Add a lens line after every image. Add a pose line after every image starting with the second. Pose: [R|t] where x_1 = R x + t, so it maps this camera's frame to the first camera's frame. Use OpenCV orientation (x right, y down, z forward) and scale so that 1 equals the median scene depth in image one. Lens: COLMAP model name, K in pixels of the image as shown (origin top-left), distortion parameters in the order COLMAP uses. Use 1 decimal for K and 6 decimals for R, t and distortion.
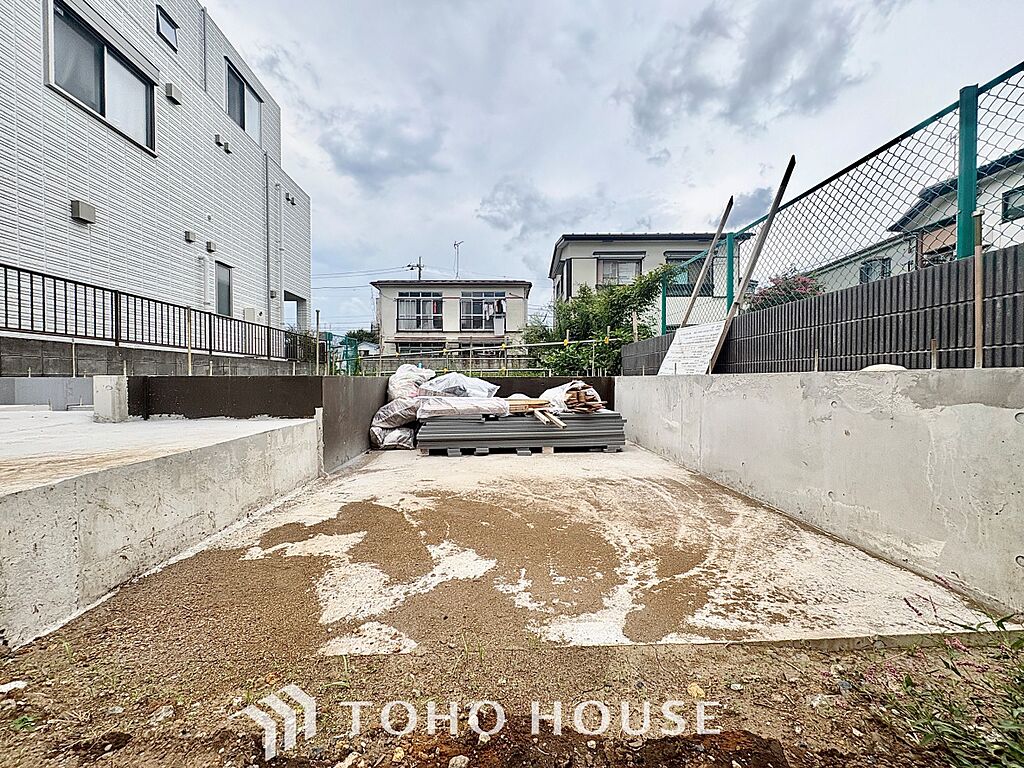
lens RADIAL K [[408.3, 0, 510.3], [0, 408.3, 384.6], [0, 0, 1]] dist [0.000042, 0.000103]
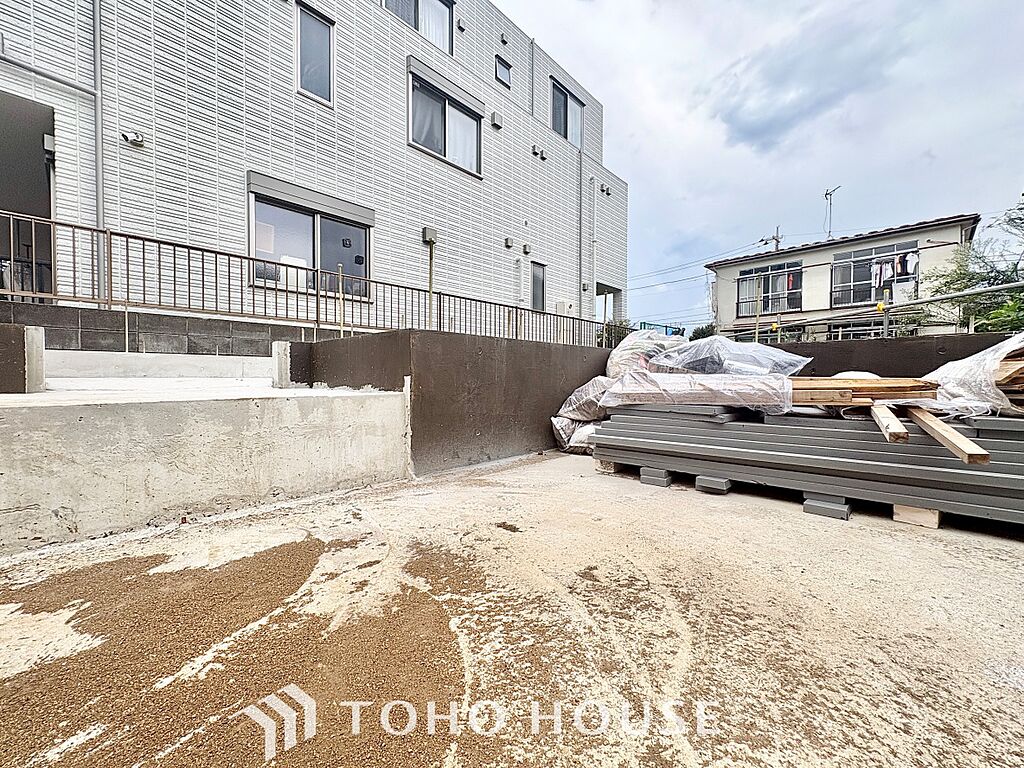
lens RADIAL K [[408.3, 0, 512.0], [0, 408.3, 384.2], [0, 0, 1]] dist [0.000042, 0.000103]
pose [[0.689747, 0.015083, -0.723893, 0.044406], [-0.012972, 0.999880, 0.008474, 0.019767], [0.723934, 0.003545, 0.689860, 0.209157]]
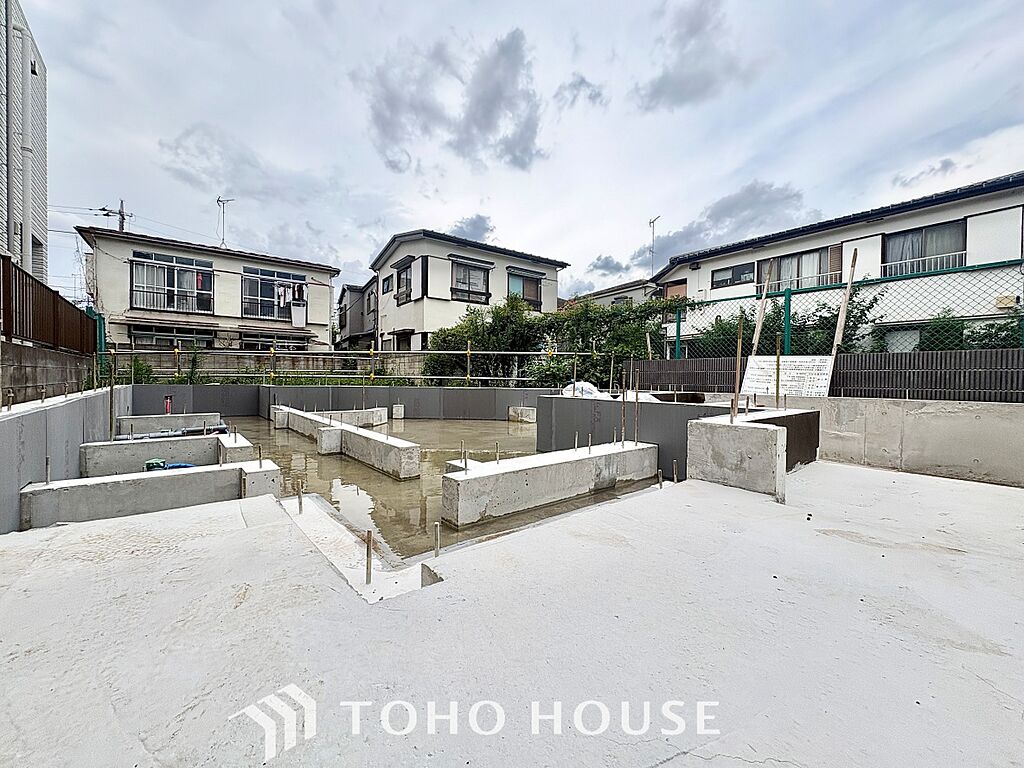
lens RADIAL K [[408.3, 0, 511.4], [0, 408.3, 384.4], [0, 0, 1]] dist [0.000042, 0.000103]
pose [[0.800434, 0.001779, 0.599418, -0.480857], [-0.004500, 0.999985, 0.003042, -0.024755], [-0.599404, -0.005132, 0.800430, 0.220725]]
